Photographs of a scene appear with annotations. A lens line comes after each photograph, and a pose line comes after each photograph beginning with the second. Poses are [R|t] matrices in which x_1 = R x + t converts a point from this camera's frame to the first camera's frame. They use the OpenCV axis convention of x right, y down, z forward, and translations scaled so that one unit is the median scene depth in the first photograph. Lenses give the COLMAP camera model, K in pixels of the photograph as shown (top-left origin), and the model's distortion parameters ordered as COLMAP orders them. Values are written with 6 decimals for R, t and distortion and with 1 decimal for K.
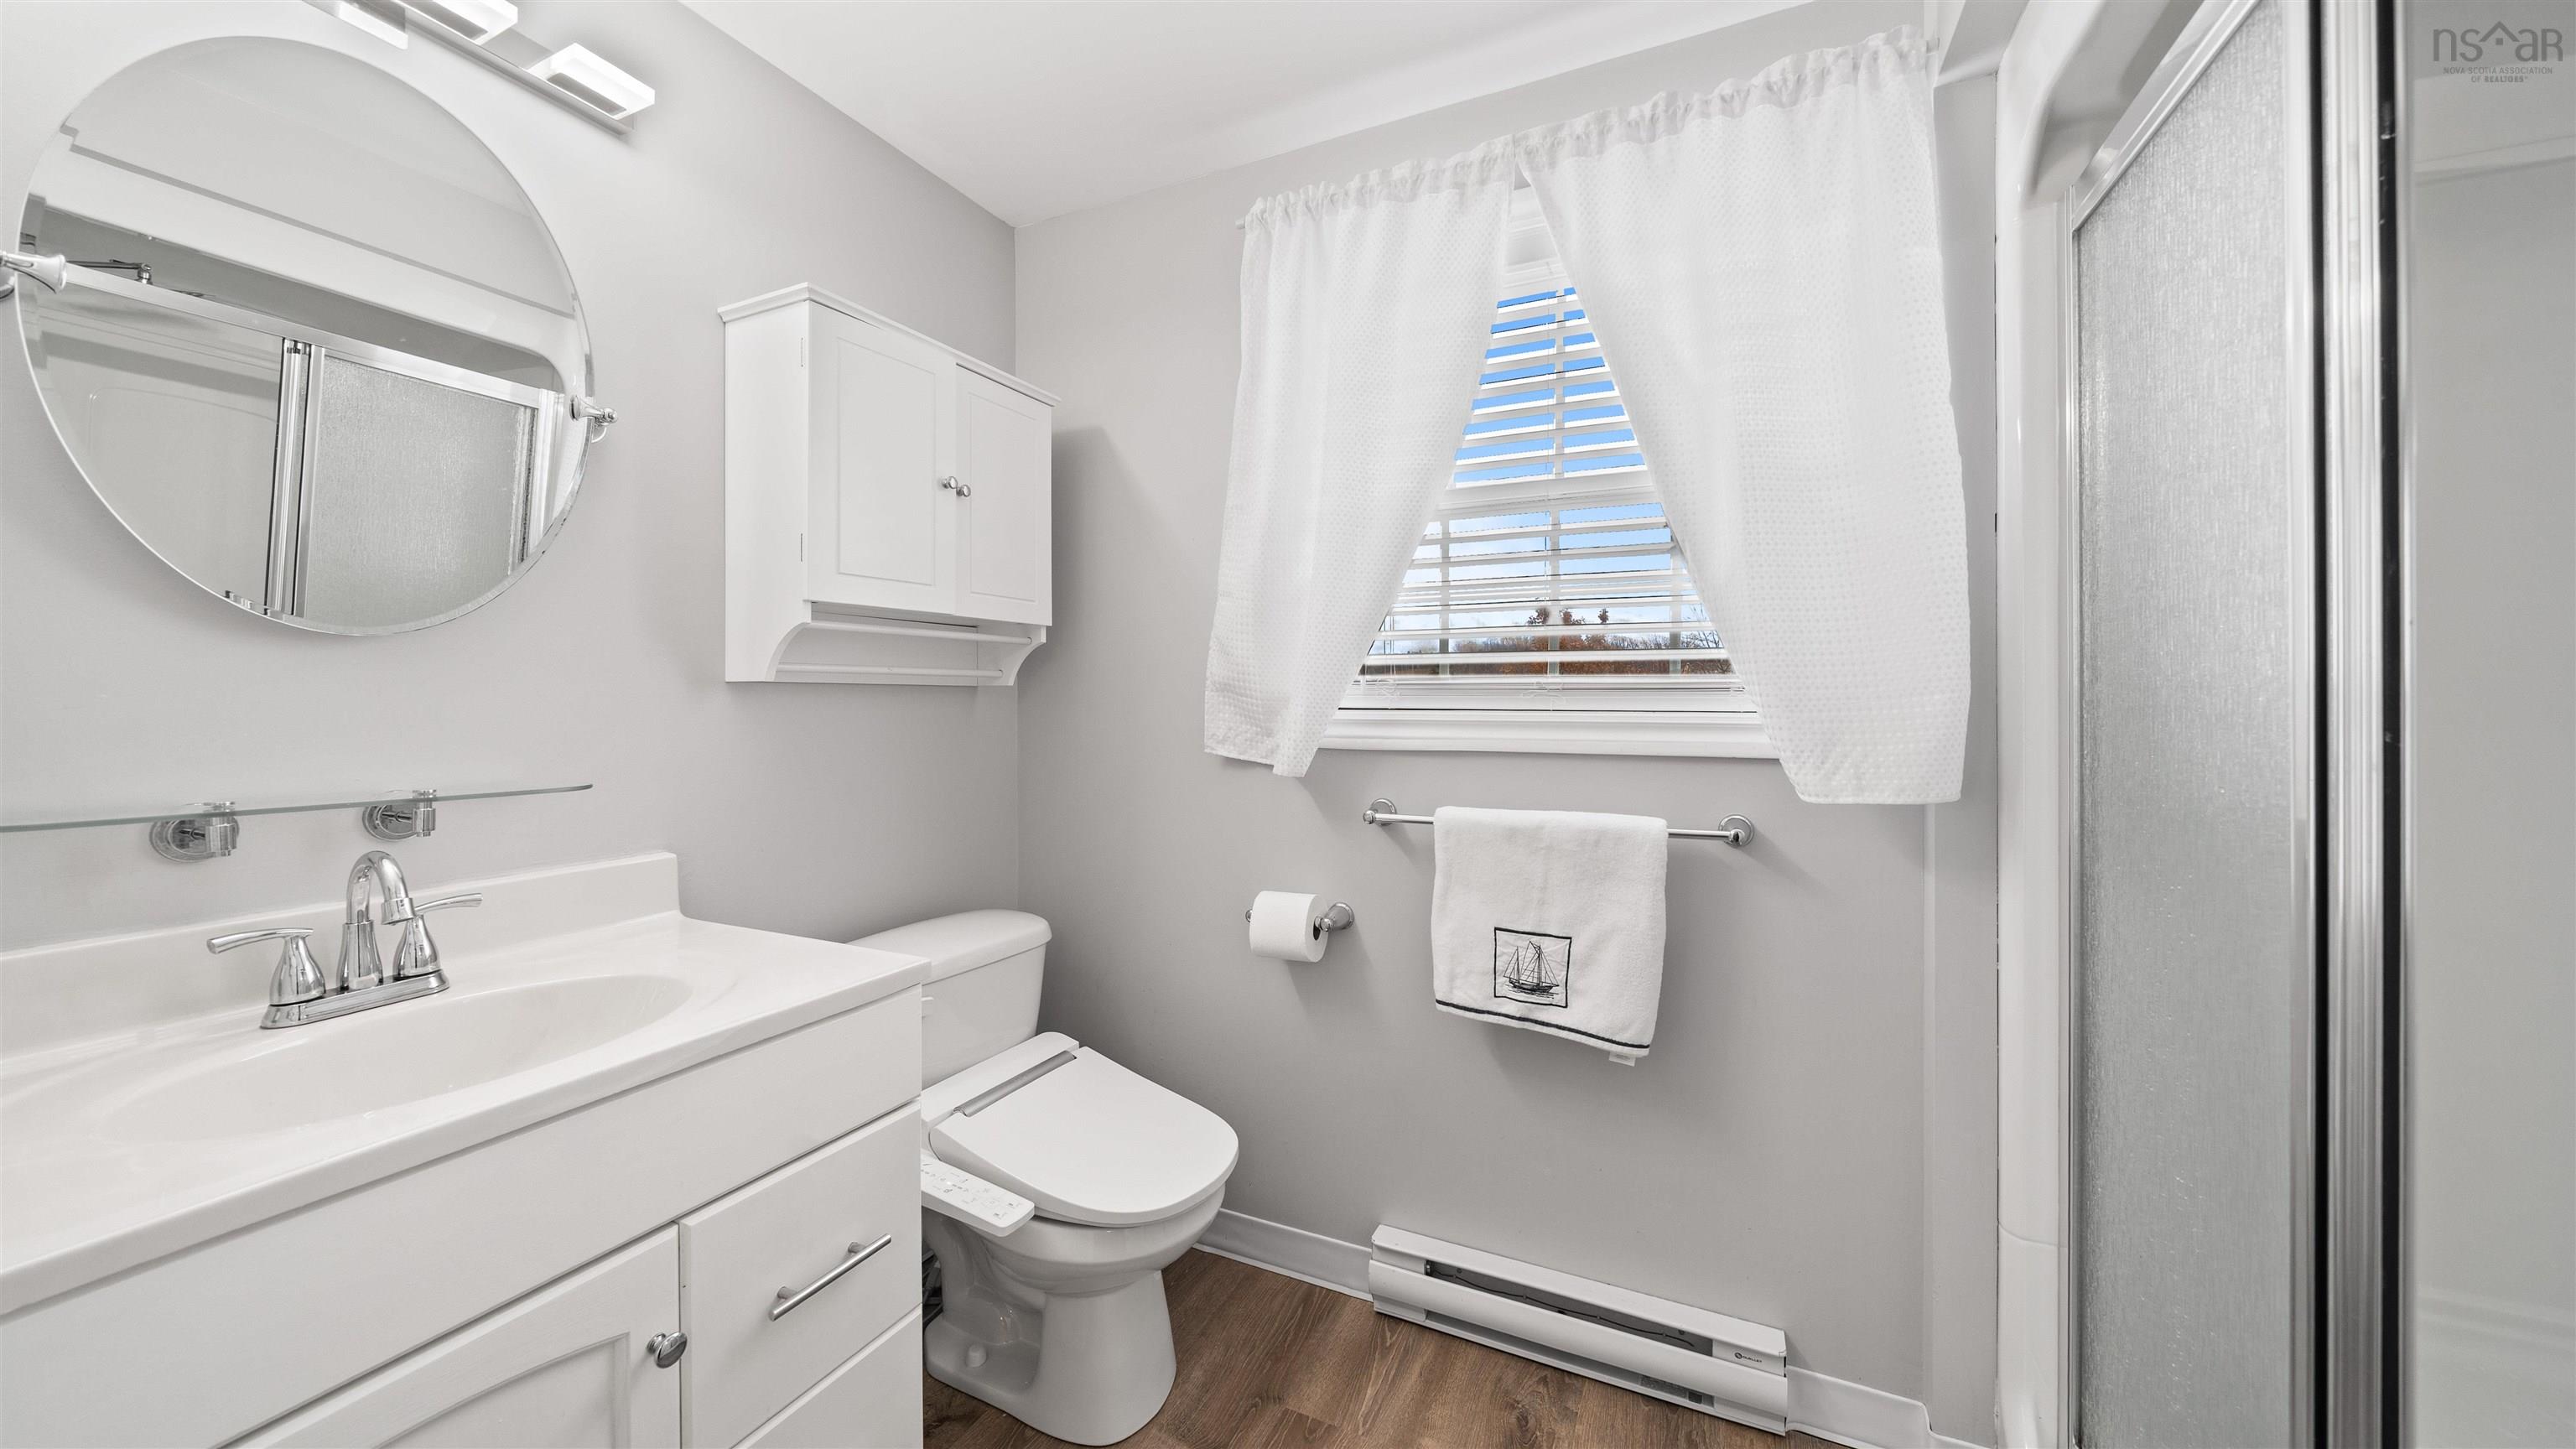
lens RADIAL K [[901.5, 0, 1283.0], [0, 901.5, 701.0], [0, 0, 1]] dist [-0.000780, -0.000037]
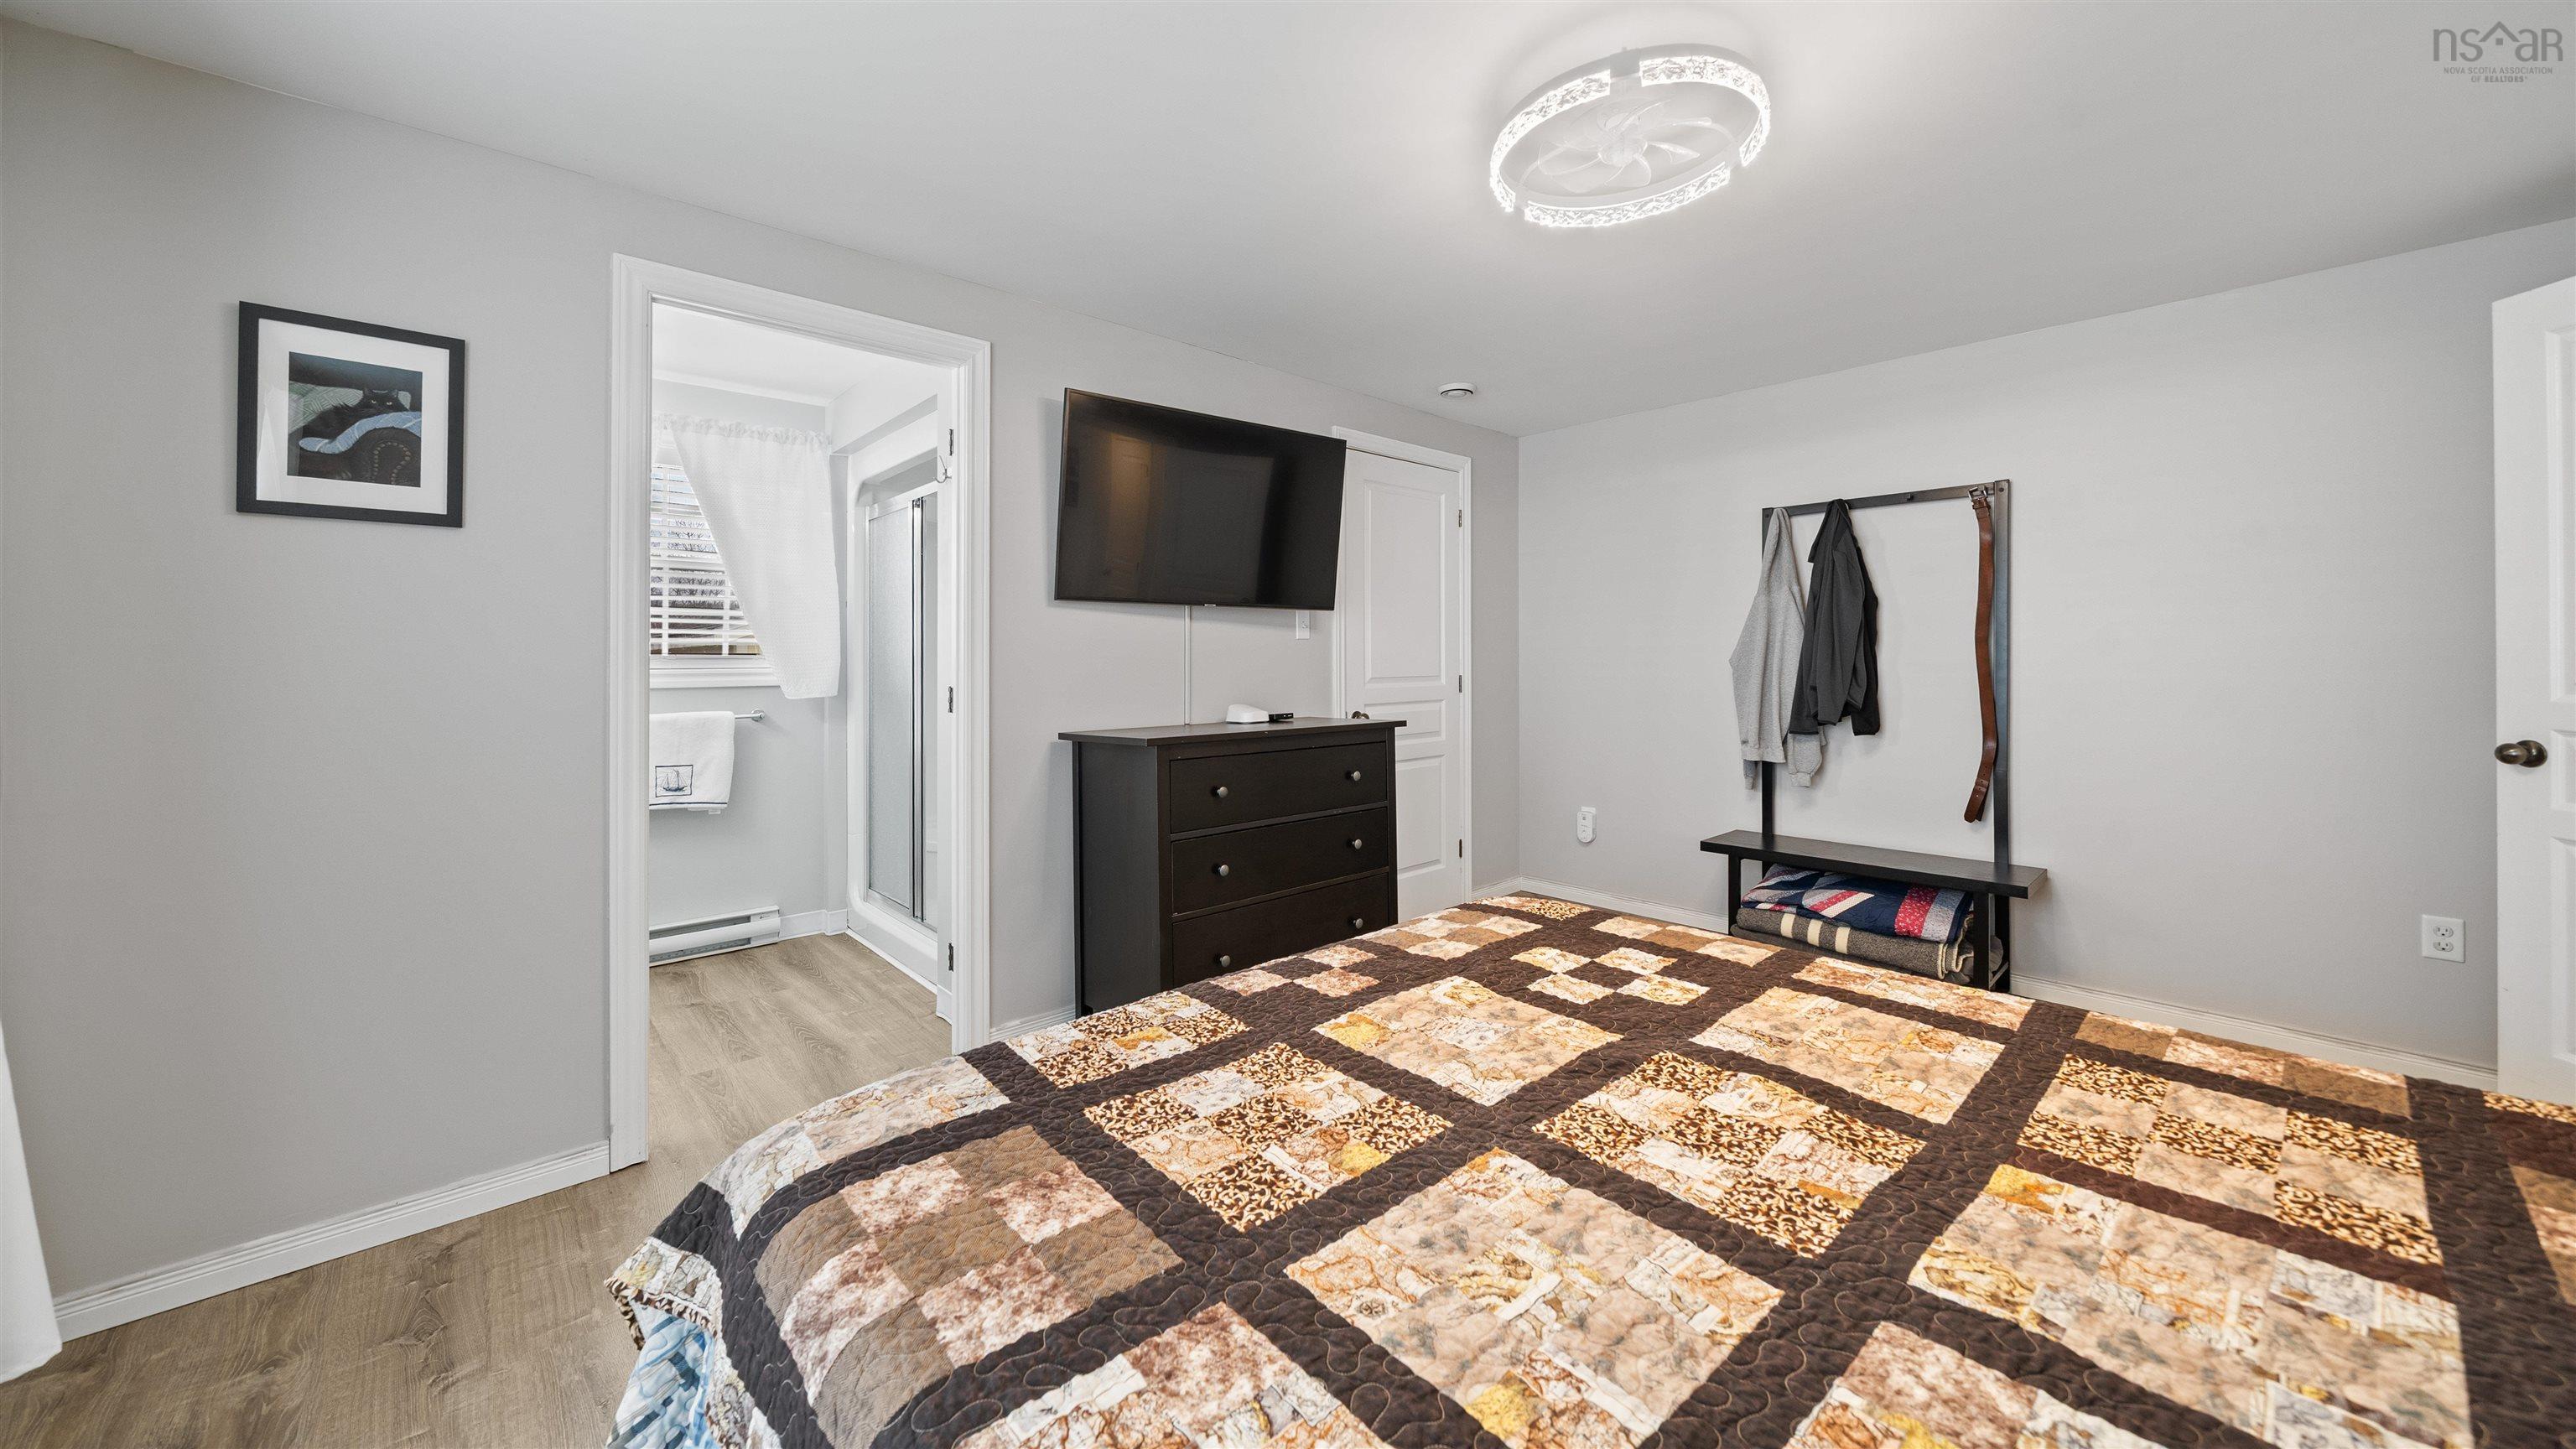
lens RADIAL K [[901.5, 0, 1260.2], [0, 901.5, 656.5], [0, 0, 1]] dist [-0.000780, -0.000037]
pose [[0.397020, 0.001684, 0.917809, -1.271383], [-0.003955, 0.999992, -0.000124, -0.026402], [-0.917802, -0.003581, 0.397023, -1.311218]]
